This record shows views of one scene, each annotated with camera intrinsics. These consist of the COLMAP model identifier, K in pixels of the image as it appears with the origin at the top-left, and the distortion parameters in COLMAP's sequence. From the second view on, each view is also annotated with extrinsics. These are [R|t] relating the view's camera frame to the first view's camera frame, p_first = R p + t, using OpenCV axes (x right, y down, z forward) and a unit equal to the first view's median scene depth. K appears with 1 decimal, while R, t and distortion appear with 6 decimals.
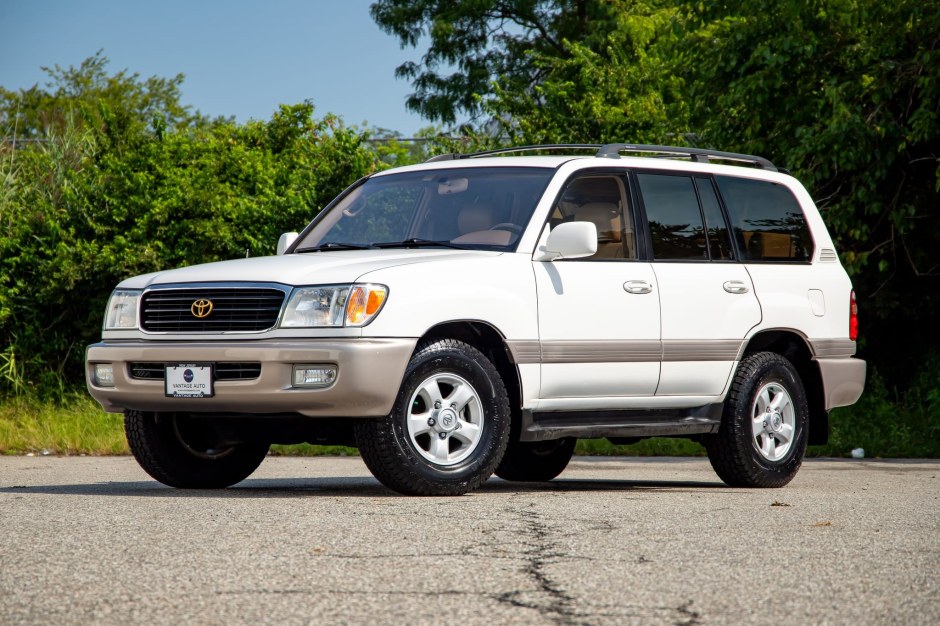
lens RADIAL K [[4168.3, 0, 470.0], [0, 4168.3, 313.0], [0, 0, 1]] dist [-0.170825, -0.468932]
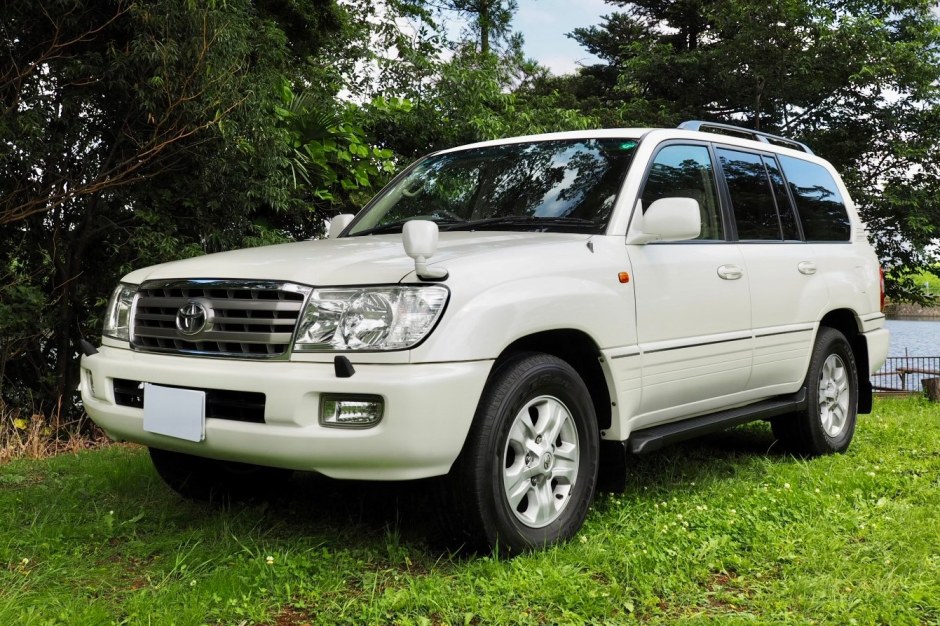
lens RADIAL K [[3504.5, 0, 470.0], [0, 3504.5, 313.0], [0, 0, 1]] dist [-1.436322, -0.444259]
pose [[0.999854, -0.008422, -0.014850, -0.005270], [0.008544, 0.999930, 0.008202, -0.004533], [0.014780, -0.008328, 0.999856, 0.288243]]
